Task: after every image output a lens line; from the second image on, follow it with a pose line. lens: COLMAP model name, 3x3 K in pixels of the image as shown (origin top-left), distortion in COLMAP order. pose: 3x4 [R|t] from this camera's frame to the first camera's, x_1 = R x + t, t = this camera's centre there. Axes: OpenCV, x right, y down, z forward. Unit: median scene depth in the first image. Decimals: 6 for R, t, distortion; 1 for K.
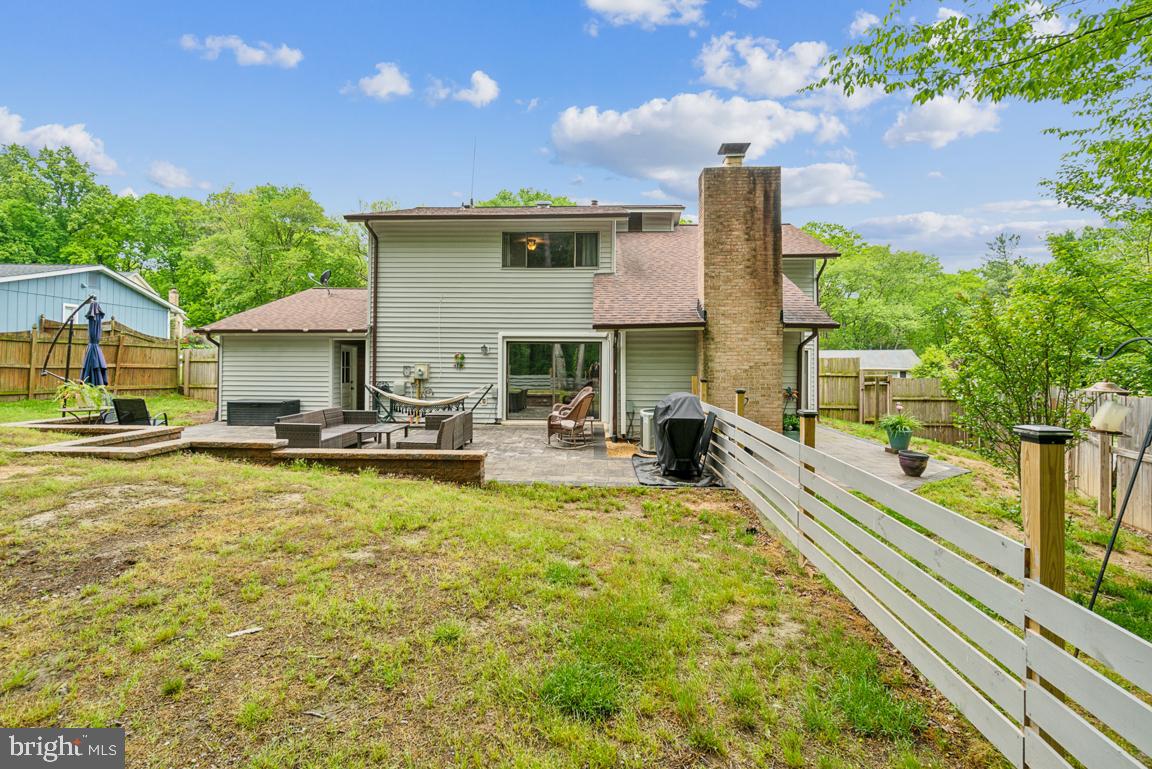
lens RADIAL K [[500.1, 0, 598.9], [0, 500.1, 366.6], [0, 0, 1]] dist [-0.000161, -0.000405]
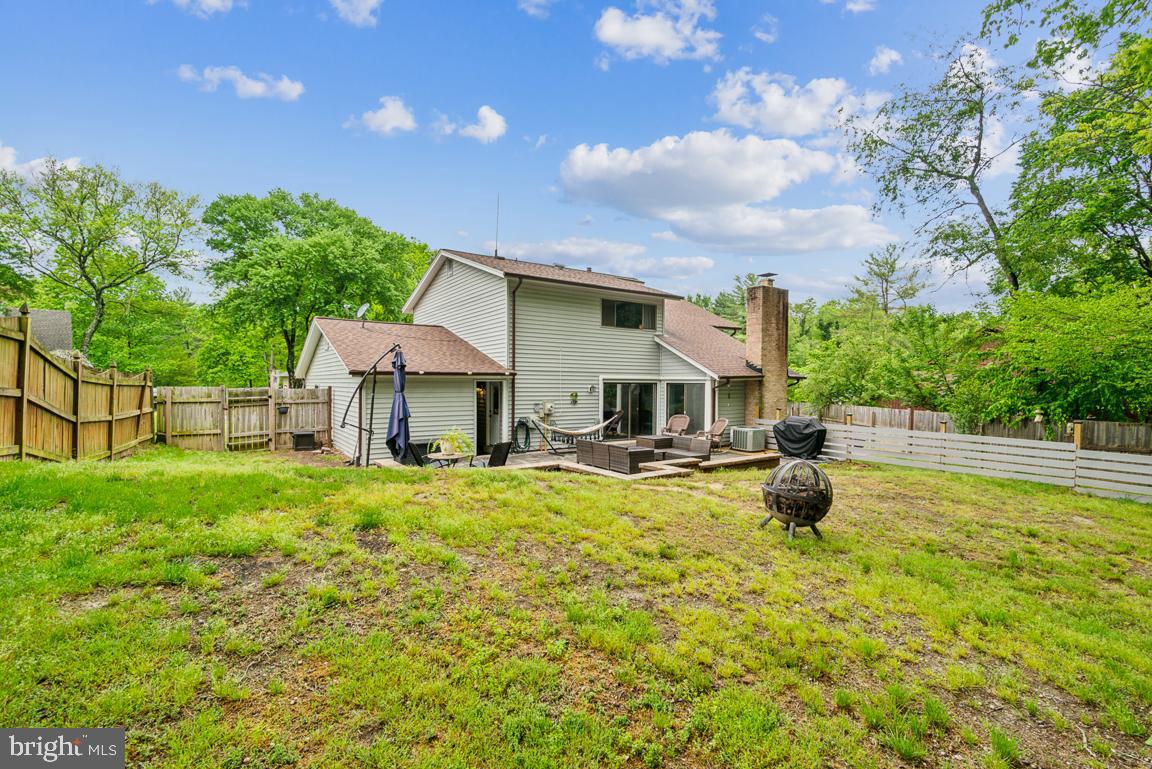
lens RADIAL K [[500.1, 0, 577.6], [0, 500.1, 384.3], [0, 0, 1]] dist [-0.000161, -0.000405]
pose [[0.813221, -0.004288, 0.581940, -1.003433], [0.007304, 0.999969, -0.002838, -0.042335], [-0.581910, 0.006558, 0.813227, -0.027053]]
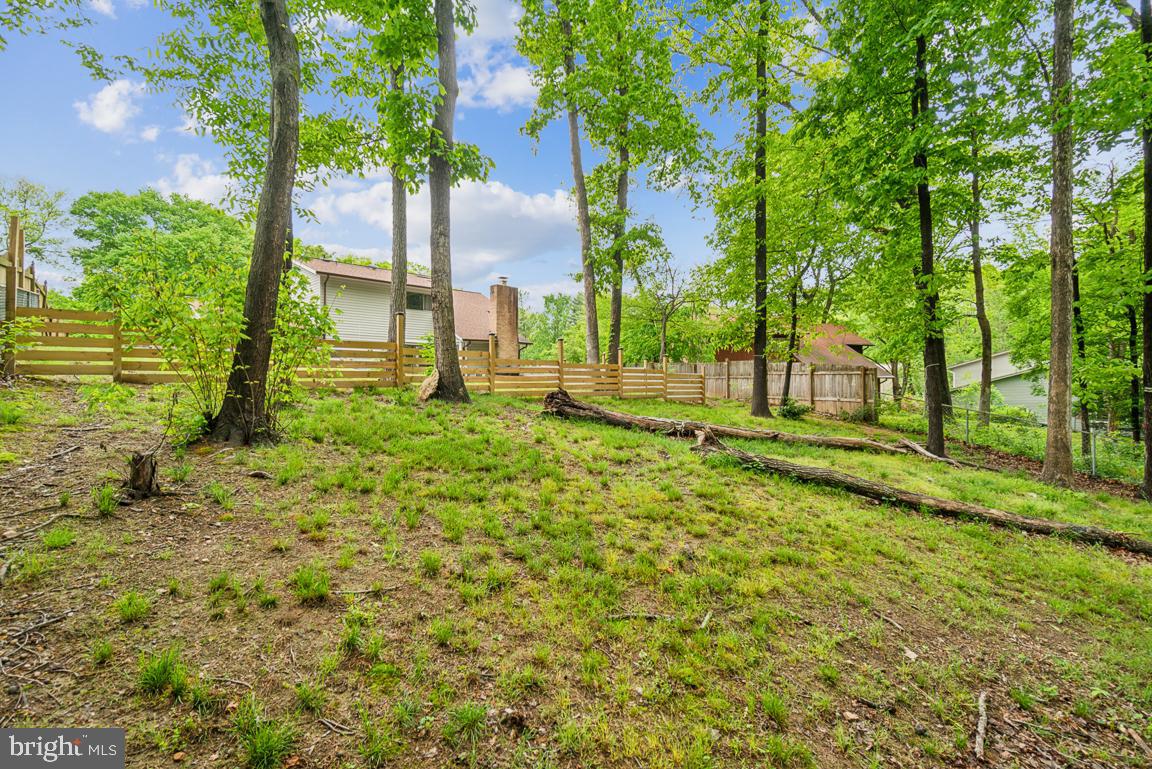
lens RADIAL K [[500.1, 0, 575.6], [0, 500.1, 374.1], [0, 0, 1]] dist [-0.000161, -0.000405]
pose [[0.693499, 0.005906, 0.720434, -1.136230], [0.011762, 0.999740, -0.019518, 0.123791], [-0.720362, 0.022010, 0.693249, -0.949818]]
